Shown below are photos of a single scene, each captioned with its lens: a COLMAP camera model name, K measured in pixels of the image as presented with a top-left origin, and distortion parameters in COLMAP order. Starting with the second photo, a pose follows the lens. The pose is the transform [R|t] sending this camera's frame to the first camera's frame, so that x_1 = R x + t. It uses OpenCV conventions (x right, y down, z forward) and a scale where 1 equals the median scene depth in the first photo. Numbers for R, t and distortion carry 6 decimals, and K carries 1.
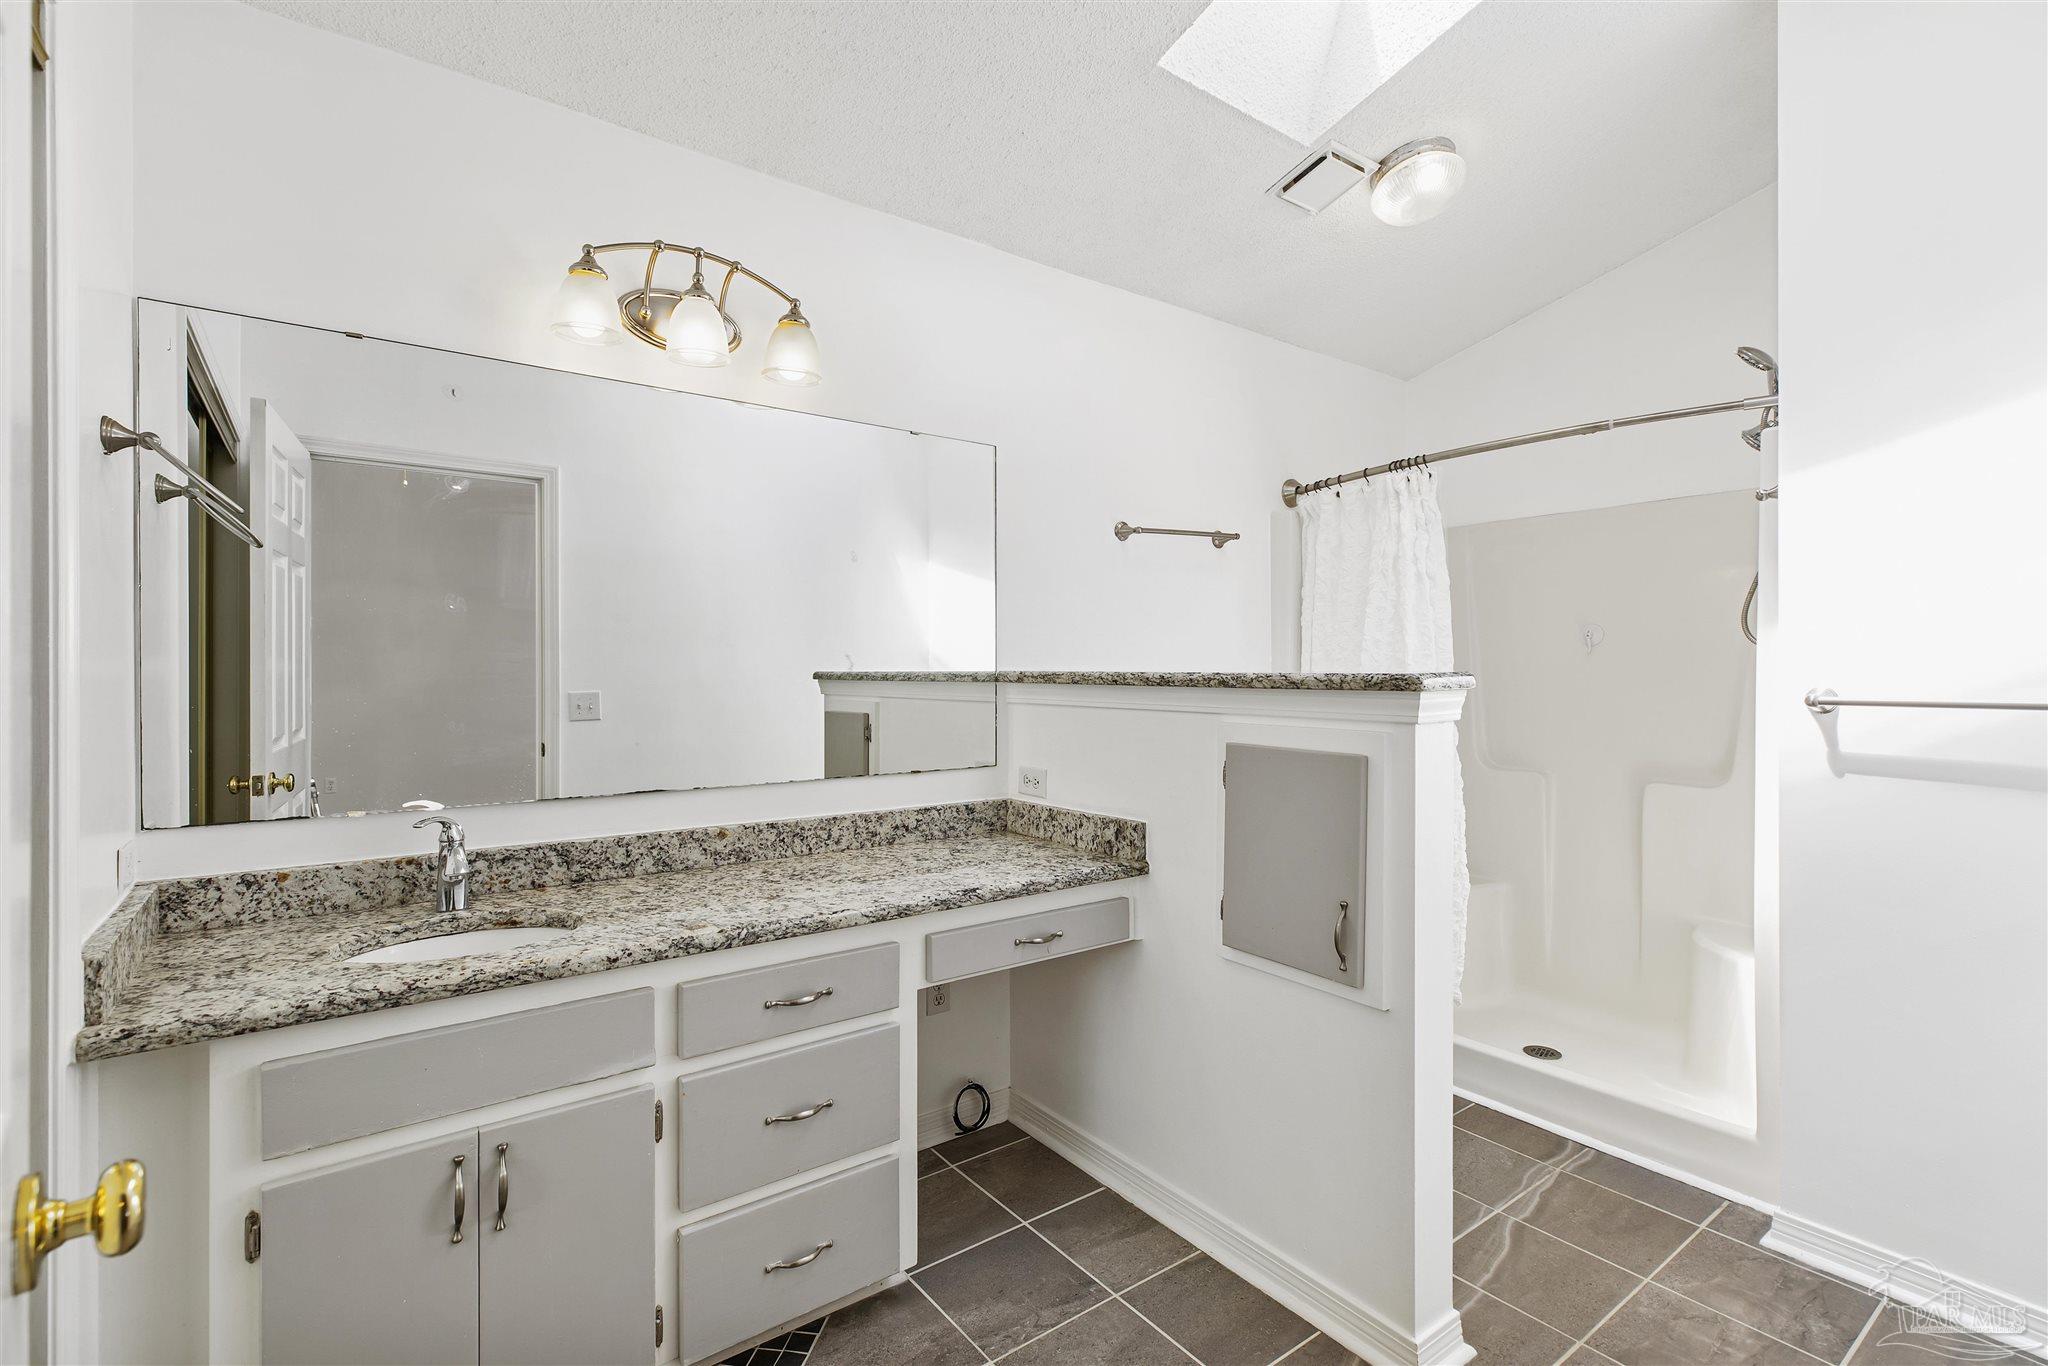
lens RADIAL K [[935.0, 0, 1022.5], [0, 935.0, 691.2], [0, 0, 1]] dist [-0.000278, 0.000028]
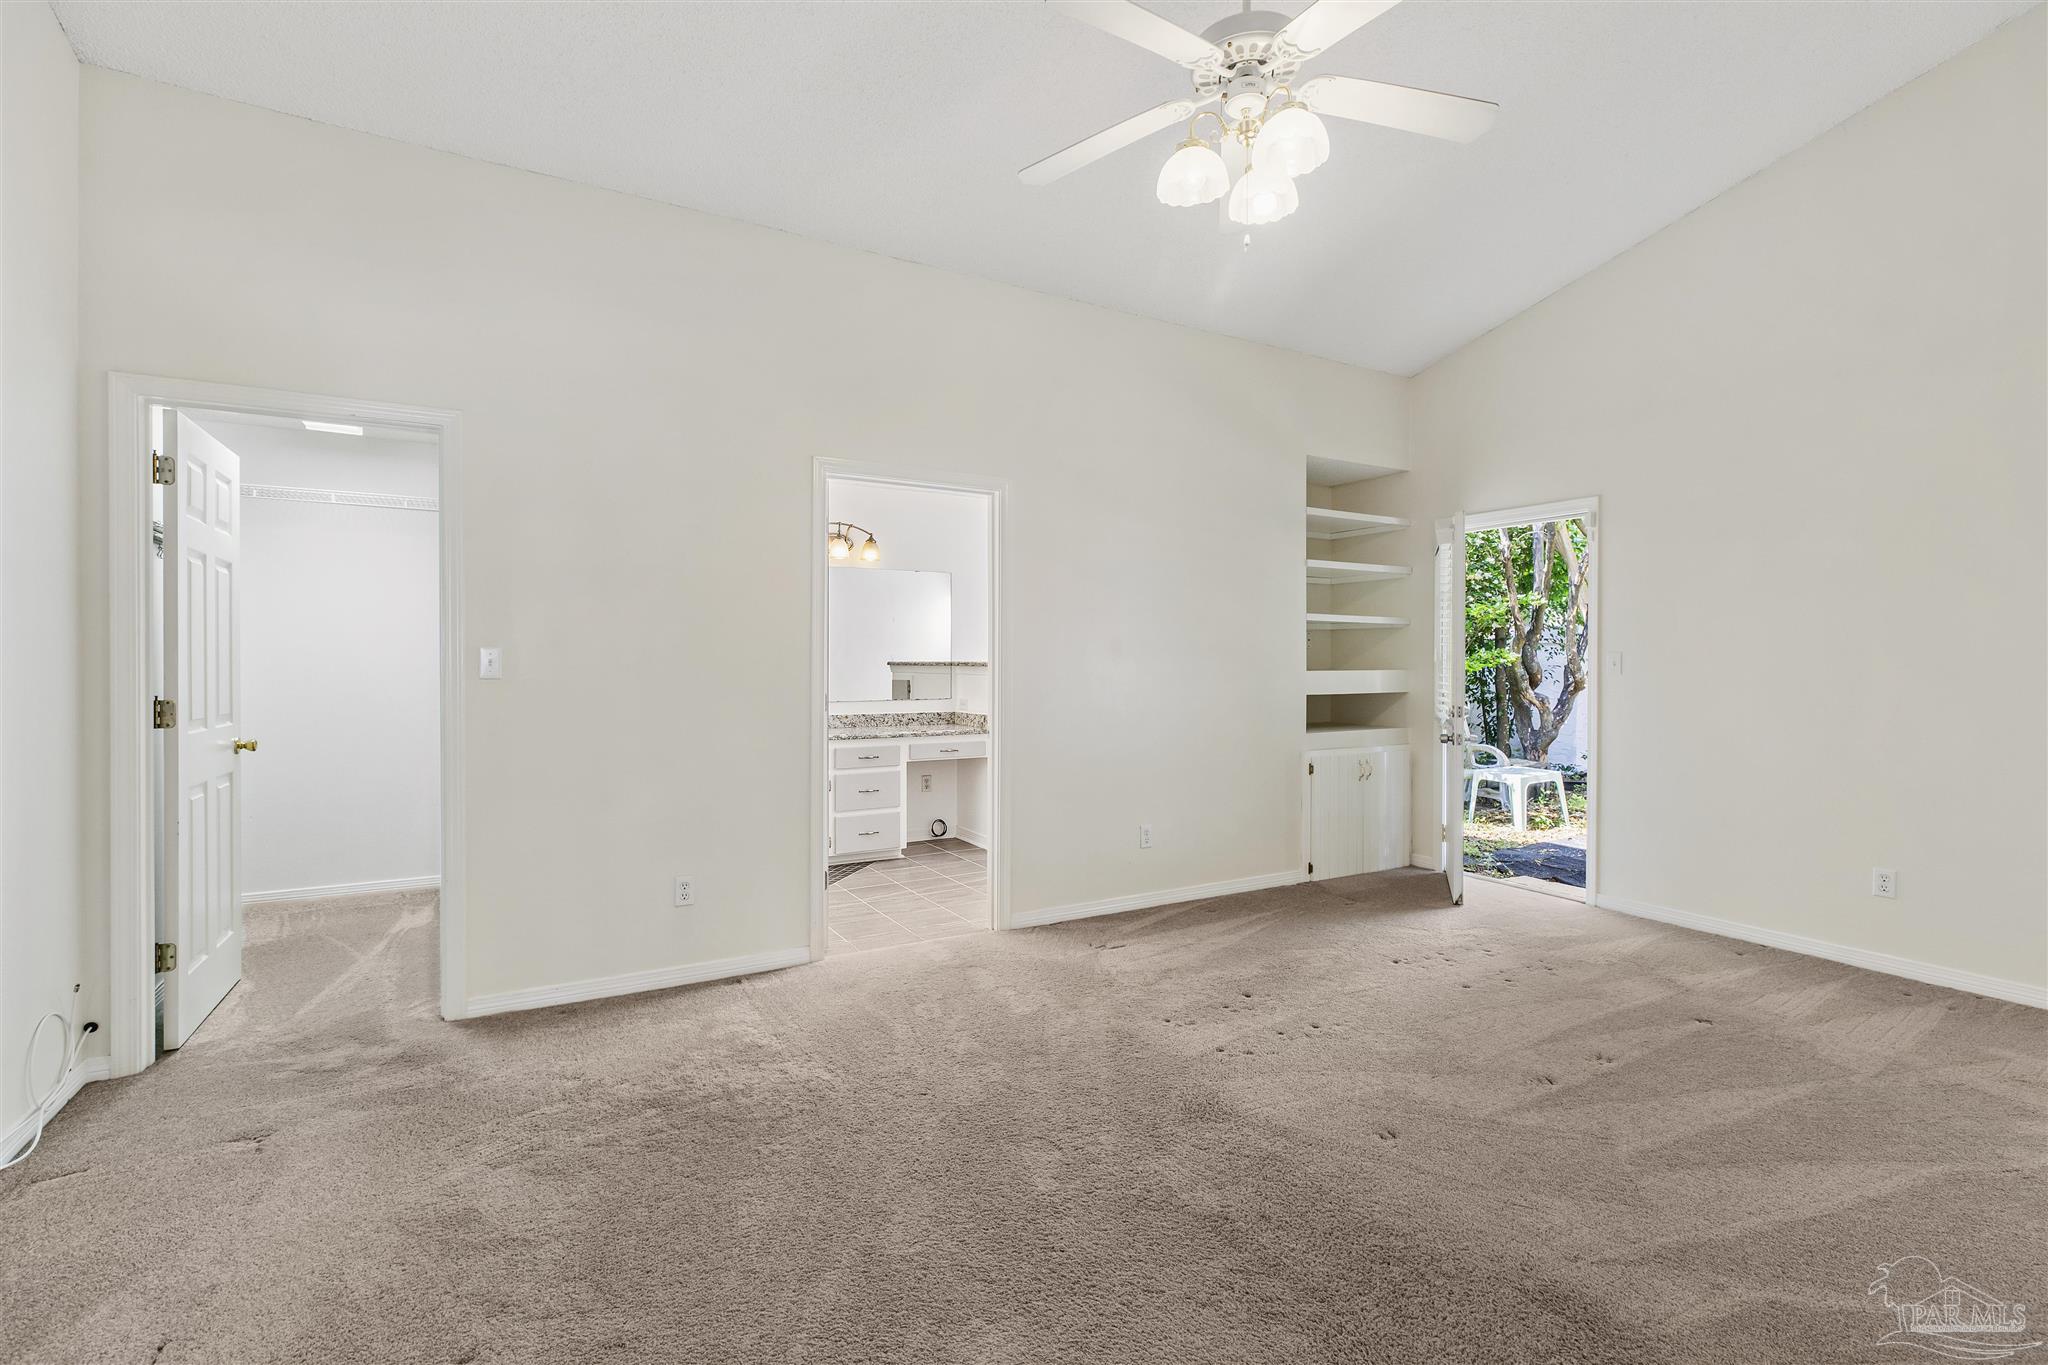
lens RADIAL K [[935.0, 0, 1023.4], [0, 935.0, 682.2], [0, 0, 1]] dist [-0.000278, 0.000028]
pose [[0.992272, 0.001412, -0.124074, 0.525336], [-0.001159, 0.999997, 0.002112, 0.032234], [0.124076, -0.001952, 0.992271, -1.633972]]
